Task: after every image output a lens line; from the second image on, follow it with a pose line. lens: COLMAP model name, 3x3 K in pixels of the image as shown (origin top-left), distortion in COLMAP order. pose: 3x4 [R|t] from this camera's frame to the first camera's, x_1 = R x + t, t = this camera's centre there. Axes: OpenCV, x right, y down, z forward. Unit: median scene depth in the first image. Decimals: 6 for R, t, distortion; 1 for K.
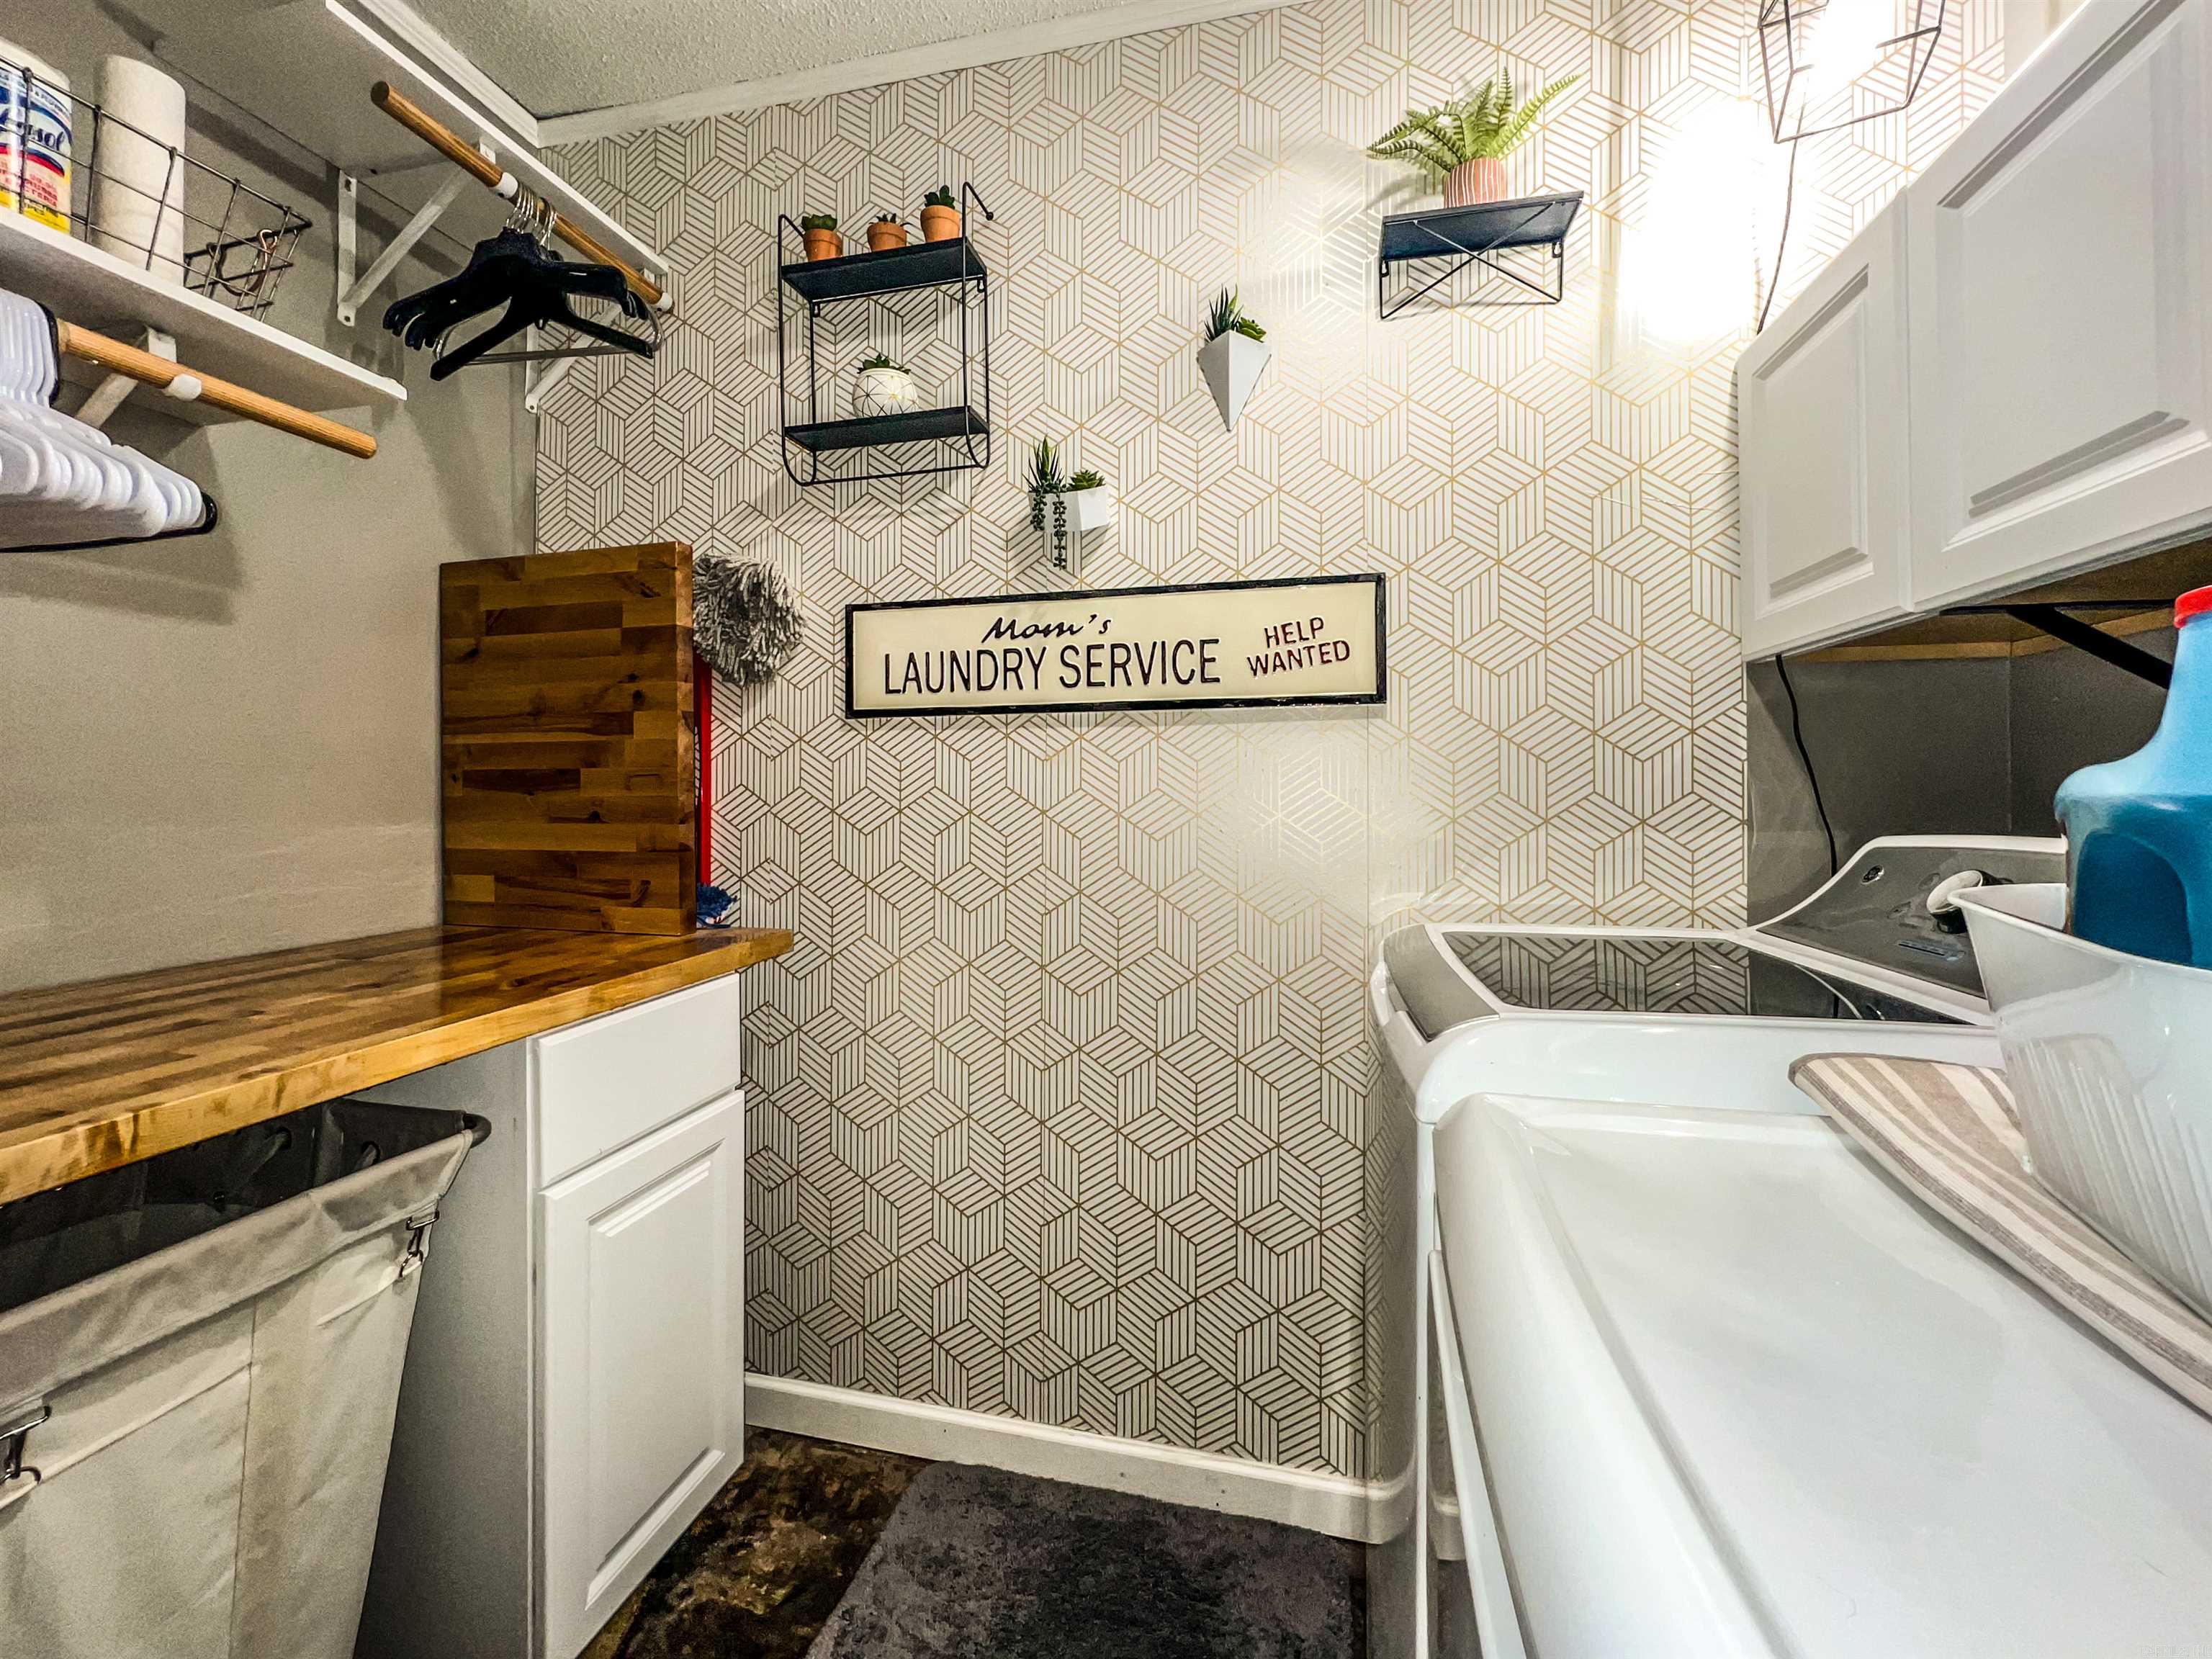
lens RADIAL K [[870.8, 0, 1115.3], [0, 870.8, 793.9], [0, 0, 1]] dist [-0.001499, -0.000486]
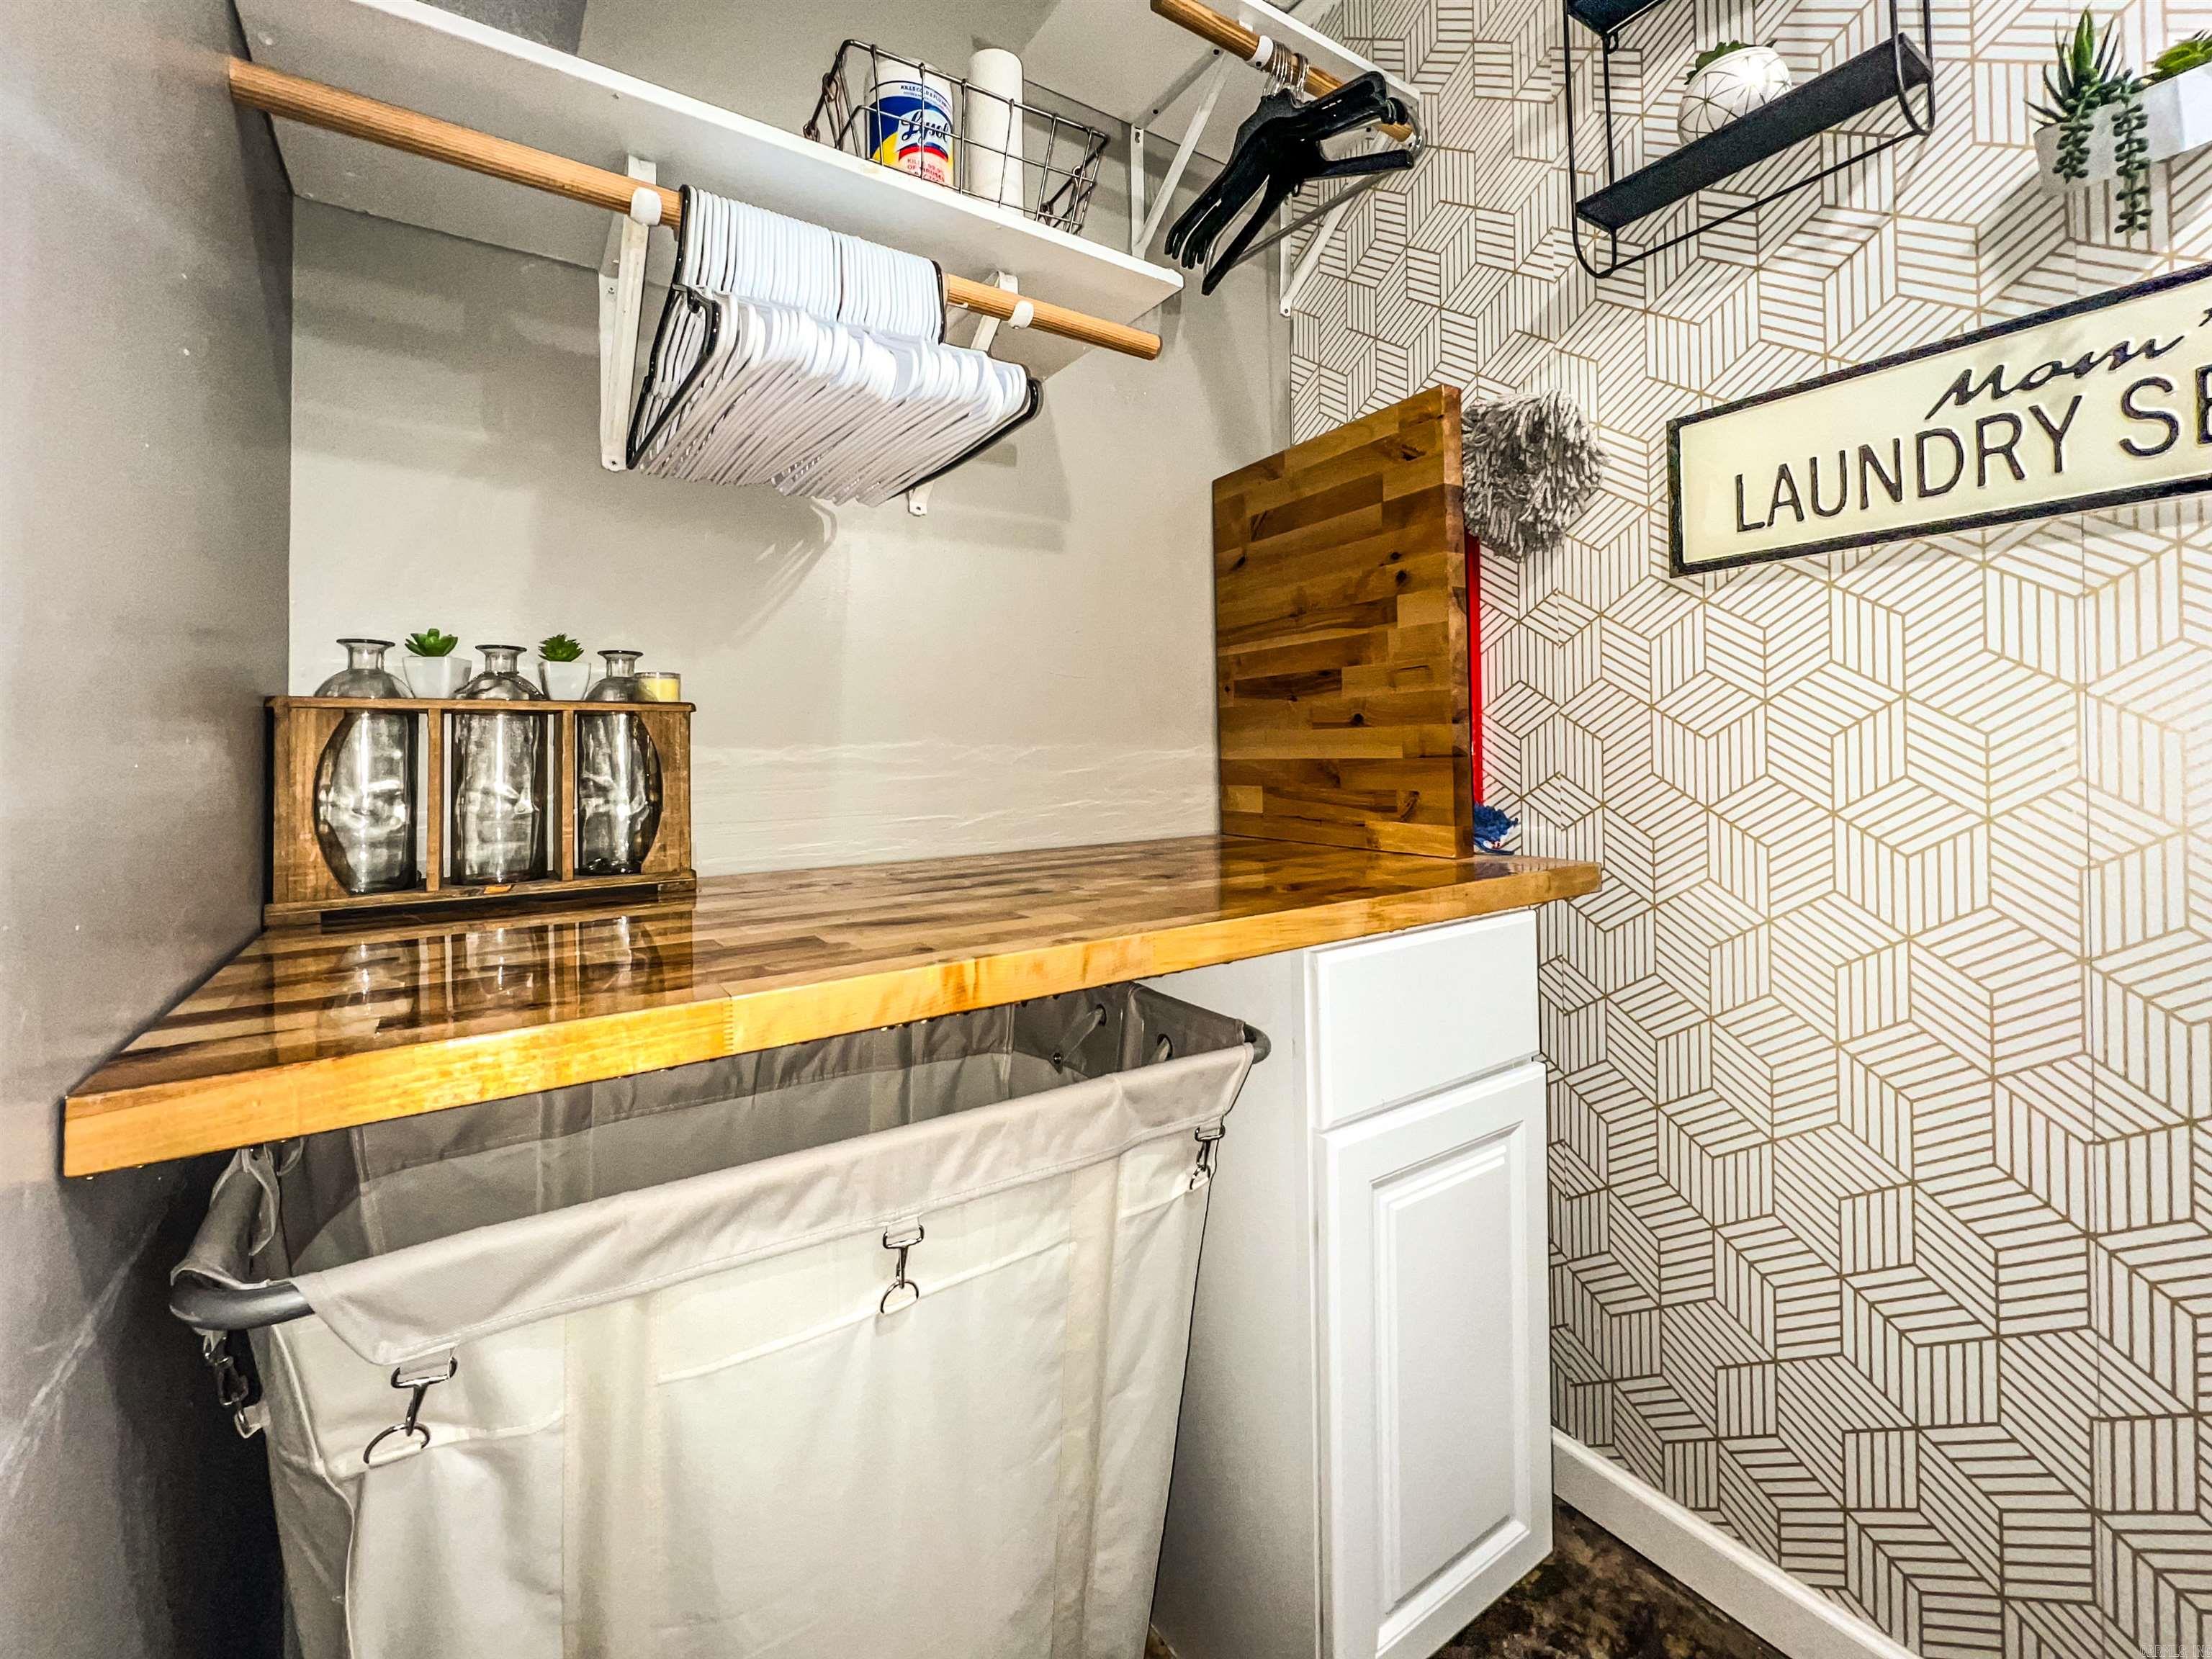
lens RADIAL K [[899.3, 0, 1103.6], [0, 899.3, 818.6], [0, 0, 1]] dist [-0.003570, 0.000617]
pose [[0.709582, 0.027079, -0.704102, -0.126598], [0.021517, 0.997962, 0.060066, 0.060056], [0.704294, -0.057772, 0.707554, 0.157114]]
